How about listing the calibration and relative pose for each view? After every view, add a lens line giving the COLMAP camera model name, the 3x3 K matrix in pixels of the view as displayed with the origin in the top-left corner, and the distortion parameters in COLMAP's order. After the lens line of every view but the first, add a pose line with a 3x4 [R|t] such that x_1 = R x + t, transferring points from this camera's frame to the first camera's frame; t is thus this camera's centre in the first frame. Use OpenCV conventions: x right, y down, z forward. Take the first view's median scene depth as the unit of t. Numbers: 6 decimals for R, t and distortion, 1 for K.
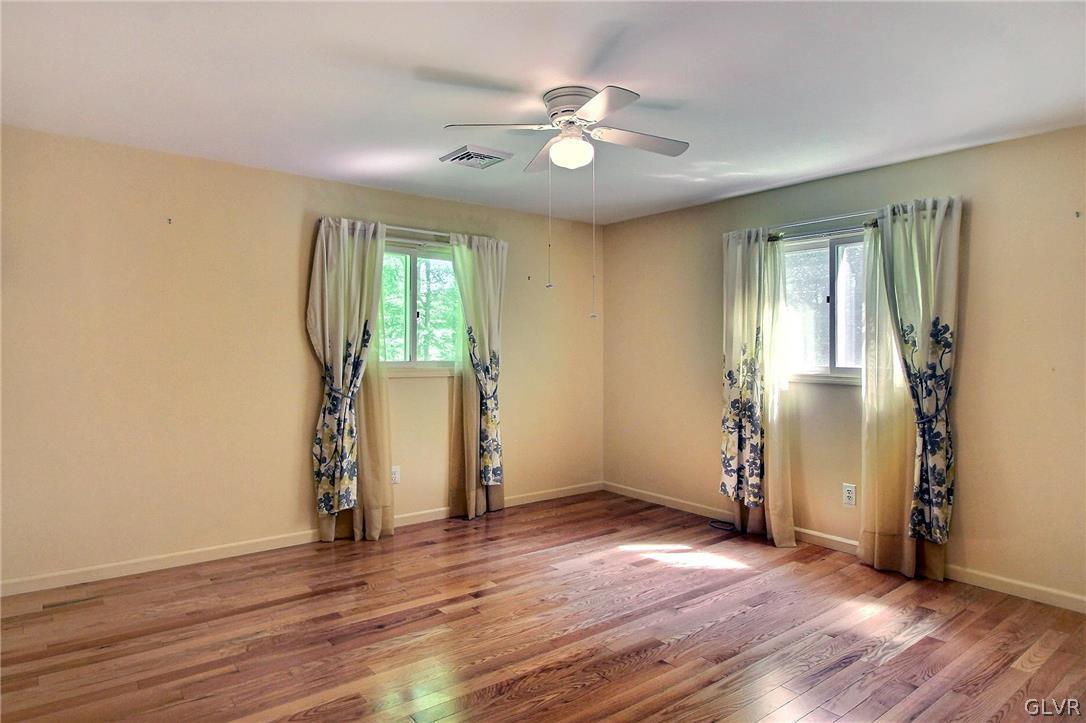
lens RADIAL K [[645.5, 0, 555.6], [0, 645.5, 351.0], [0, 0, 1]] dist [0.003762, -0.000357]
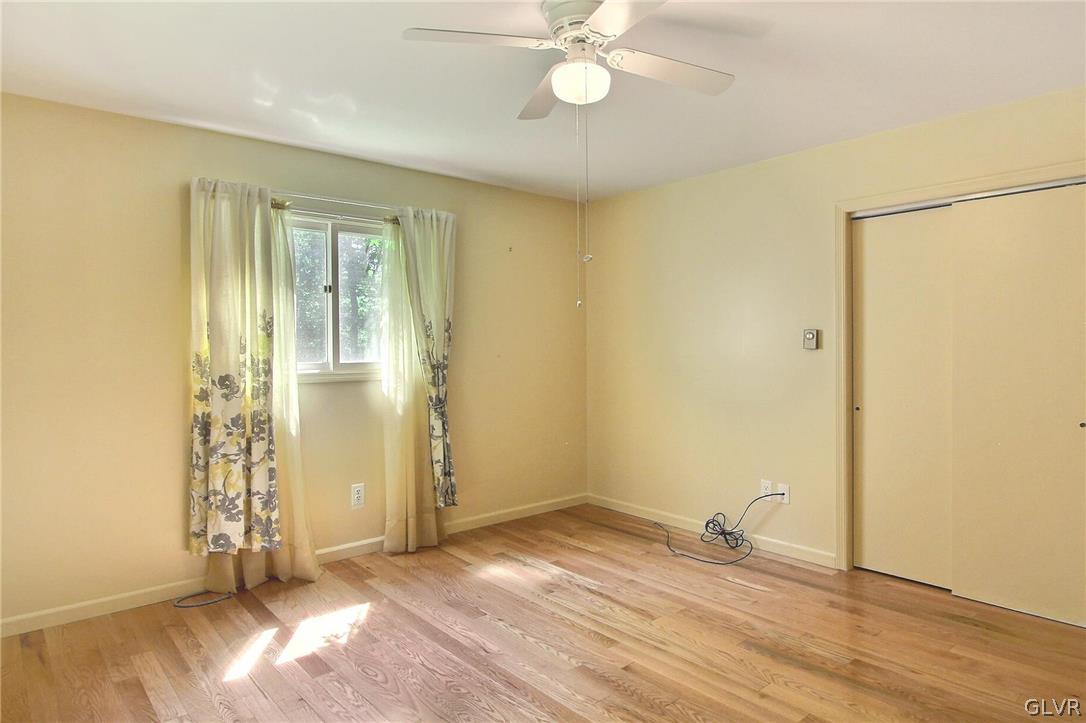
lens RADIAL K [[645.5, 0, 555.6], [0, 645.5, 351.0], [0, 0, 1]] dist [0.003762, -0.000357]
pose [[-0.041633, -0.020872, 0.998915, -0.572128], [0.009226, 0.999731, 0.021274, -0.010449], [-0.999090, 0.010101, -0.041429, 0.829969]]
